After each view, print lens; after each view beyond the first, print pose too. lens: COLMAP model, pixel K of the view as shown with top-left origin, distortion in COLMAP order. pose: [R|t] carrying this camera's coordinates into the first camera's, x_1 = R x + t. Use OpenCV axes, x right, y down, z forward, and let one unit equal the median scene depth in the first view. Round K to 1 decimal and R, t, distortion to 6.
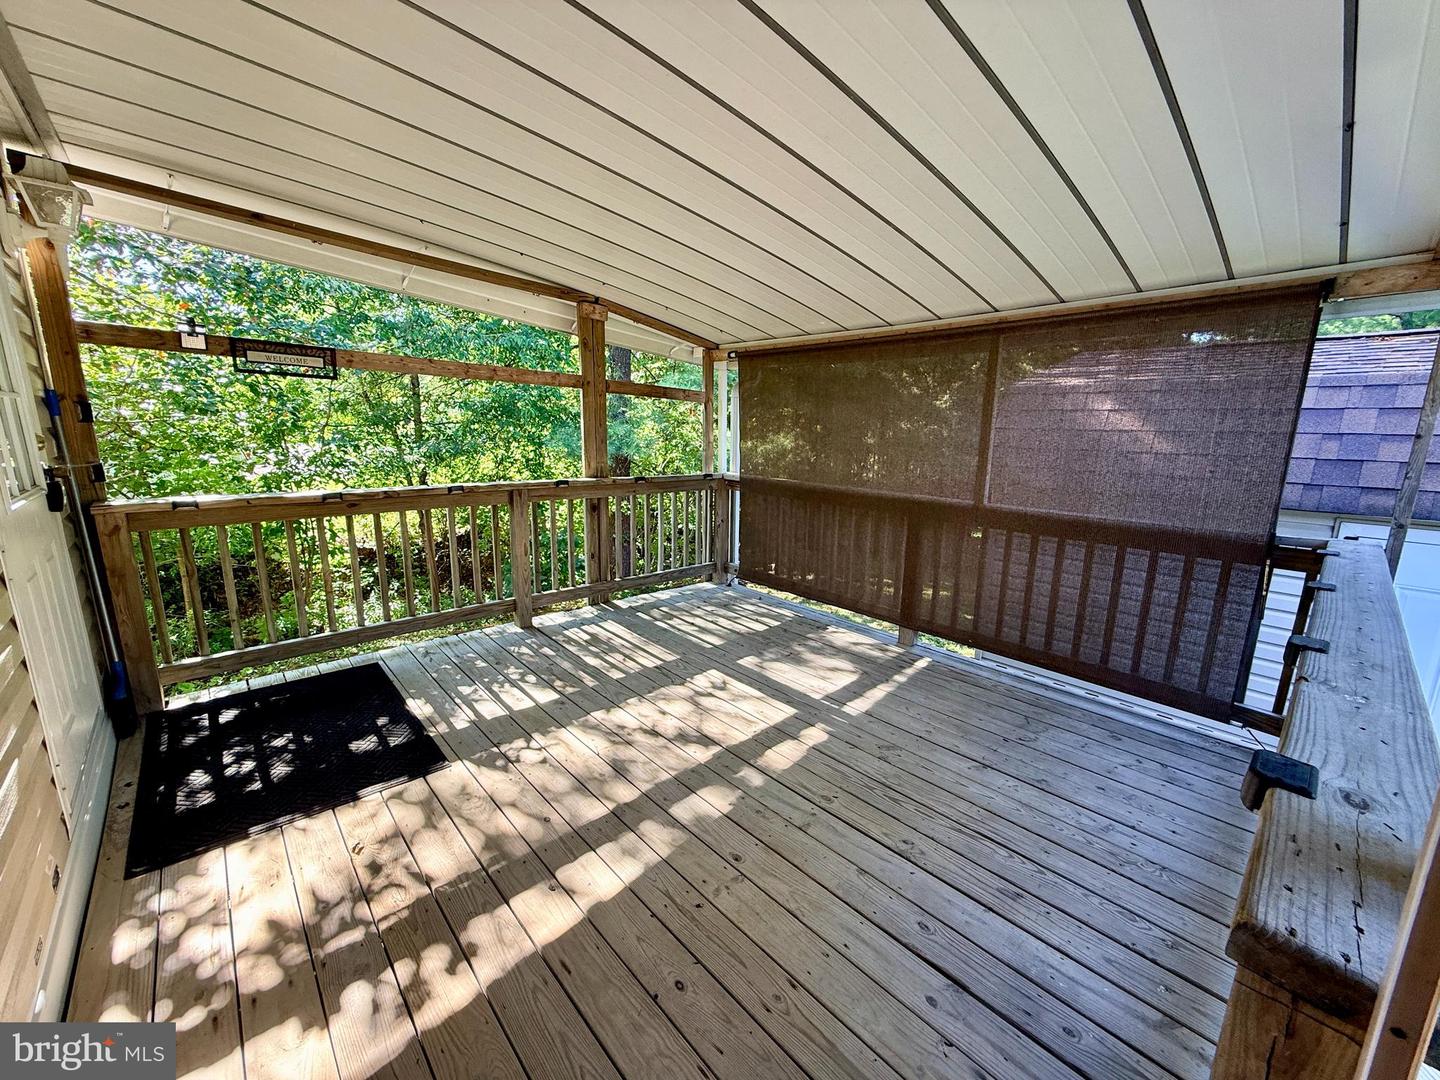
lens RADIAL K [[575.5, 0, 716.2], [0, 575.5, 542.8], [0, 0, 1]] dist [-0.001523, -0.000318]
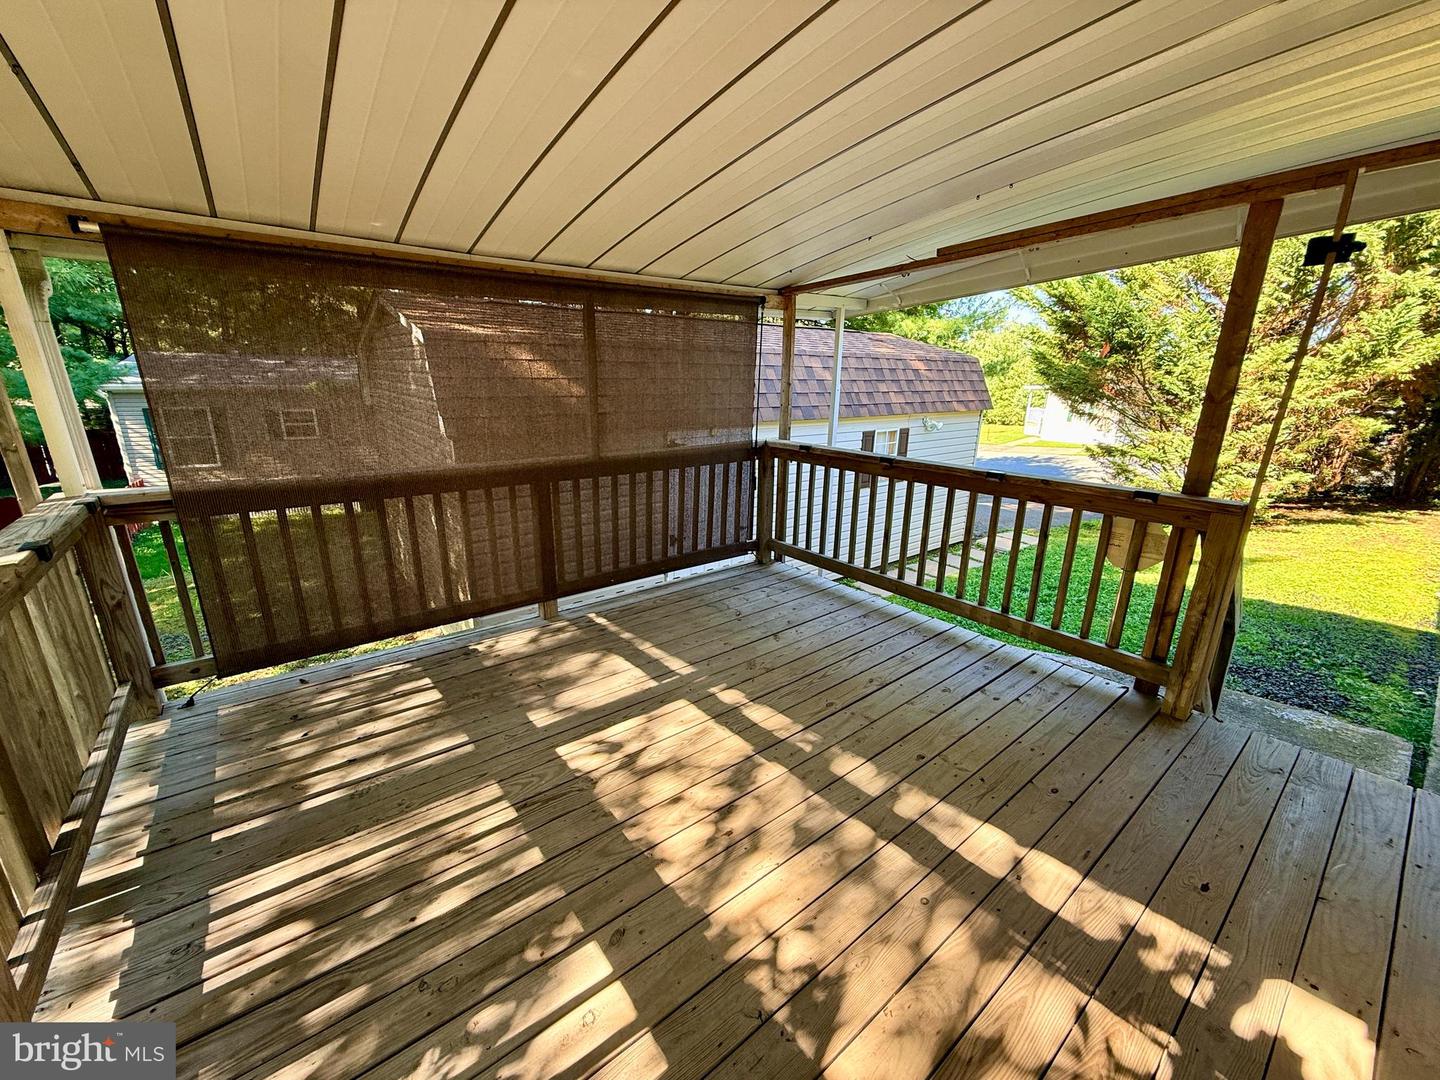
lens RADIAL K [[575.5, 0, 716.7], [0, 575.5, 534.0], [0, 0, 1]] dist [-0.001523, -0.000318]
pose [[0.069311, -0.289742, 0.954592, -0.613437], [0.188289, 0.943494, 0.272702, -0.189308], [-0.979665, 0.160838, 0.119949, 0.720714]]
